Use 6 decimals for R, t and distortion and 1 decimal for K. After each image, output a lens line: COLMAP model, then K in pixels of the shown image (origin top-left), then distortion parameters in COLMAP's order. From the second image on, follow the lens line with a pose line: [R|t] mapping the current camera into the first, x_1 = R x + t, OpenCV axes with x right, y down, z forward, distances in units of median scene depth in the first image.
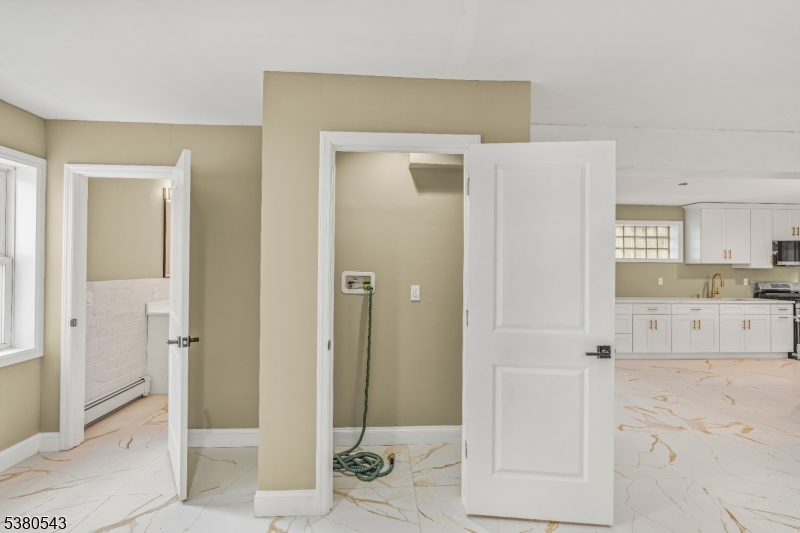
lens RADIAL K [[359.0, 0, 398.4], [0, 359.0, 264.6], [0, 0, 1]] dist [-0.009934, 0.001805]
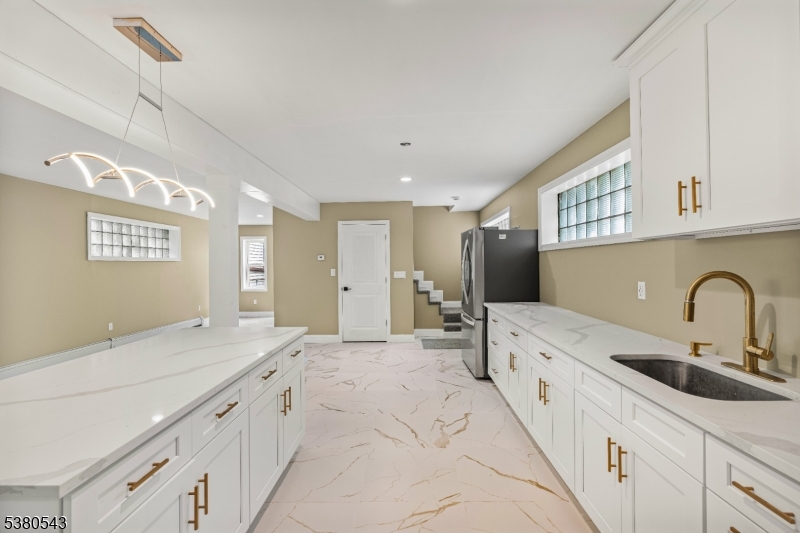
lens RADIAL K [[359.0, 0, 403.0], [0, 359.0, 264.4], [0, 0, 1]] dist [-0.009934, 0.001805]
pose [[-0.060869, -0.005997, -0.998128, 1.237446], [0.019686, 0.999780, -0.007208, 0.018307], [0.997952, -0.020088, -0.060738, 0.841788]]
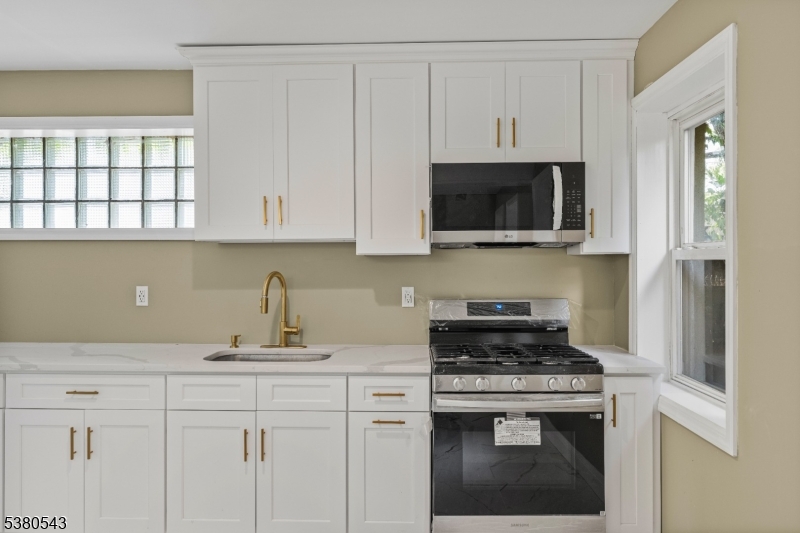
lens RADIAL K [[564.2, 0, 400.5], [0, 564.2, 263.5], [0, 0, 1]] dist [0.004133, 0.002590]
pose [[0.997048, -0.007659, -0.076399, 1.114029], [0.008253, 0.999938, 0.007463, 0.015631], [0.076337, -0.008071, 0.997049, 0.532858]]
